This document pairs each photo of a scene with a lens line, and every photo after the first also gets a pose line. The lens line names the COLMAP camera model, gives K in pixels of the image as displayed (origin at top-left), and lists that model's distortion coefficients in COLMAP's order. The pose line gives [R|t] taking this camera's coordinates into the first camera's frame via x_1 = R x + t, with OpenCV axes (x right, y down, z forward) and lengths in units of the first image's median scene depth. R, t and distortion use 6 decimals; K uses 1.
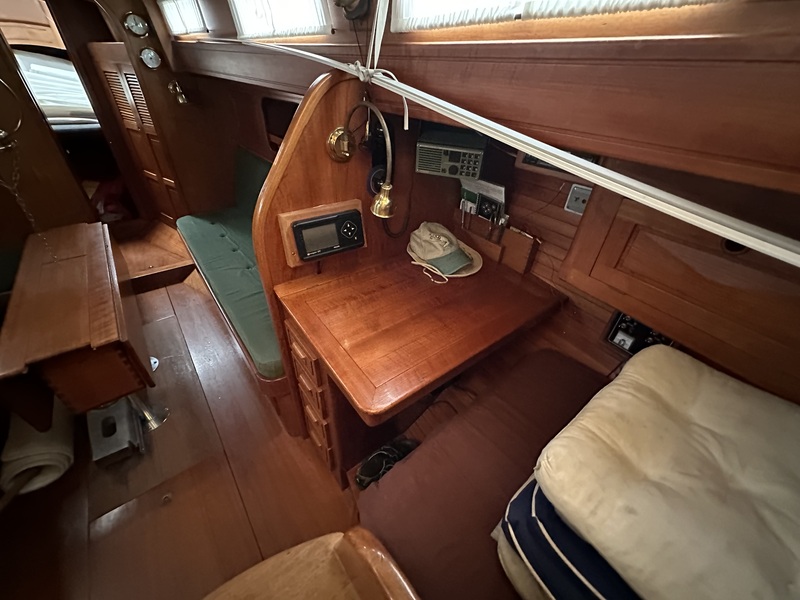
lens RADIAL K [[323.6, 0, 403.1], [0, 323.6, 304.2], [0, 0, 1]] dist [0.002371, 0.000166]
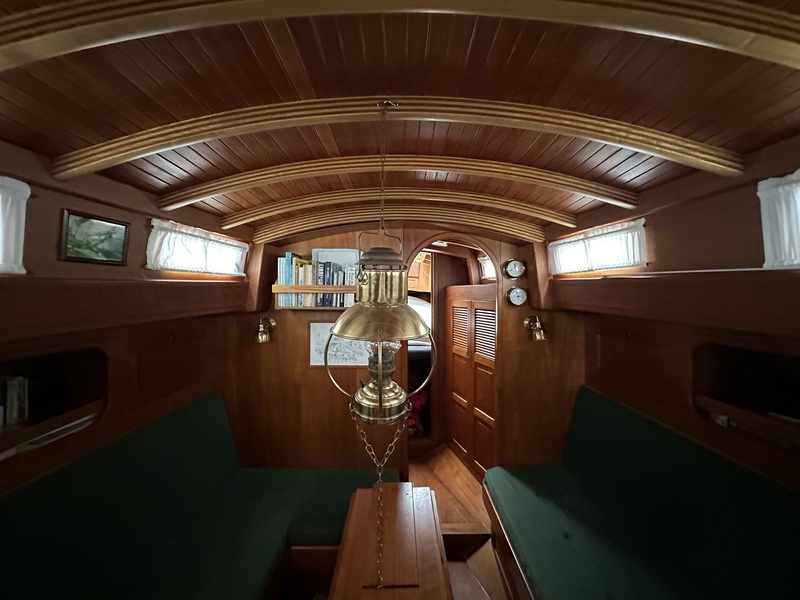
lens RADIAL K [[323.6, 0, 400.4], [0, 323.6, 303.2], [0, 0, 1]] dist [0.002371, 0.000166]
pose [[0.779588, -0.021391, -0.625927, -0.811684], [-0.338262, 0.826727, -0.449557, -0.382888], [0.527087, 0.562197, 0.637271, 0.442182]]
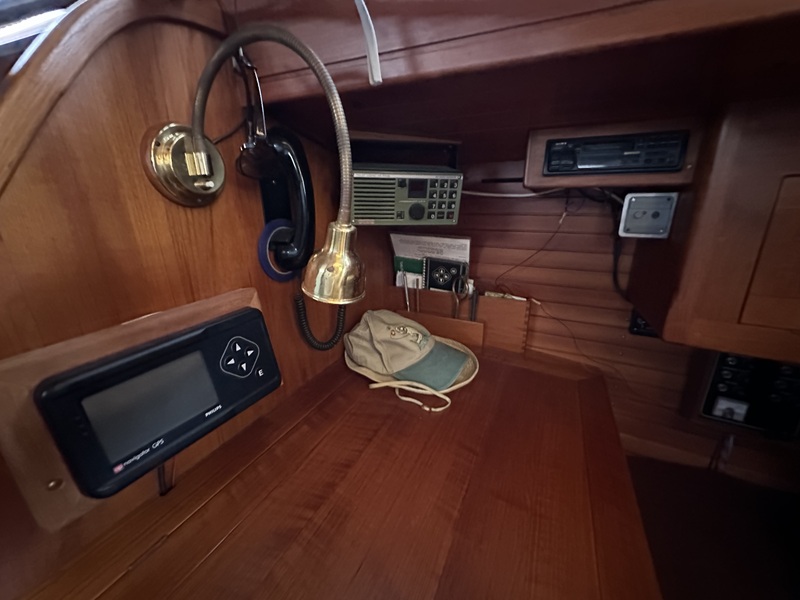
lens RADIAL K [[323.6, 0, 402.9], [0, 323.6, 303.1], [0, 0, 1]] dist [0.002371, 0.000166]
pose [[0.887270, -0.193267, 0.418808, -0.128516], [0.310042, 0.922159, -0.231293, -0.122820], [-0.341506, 0.335068, 0.878125, 0.498038]]
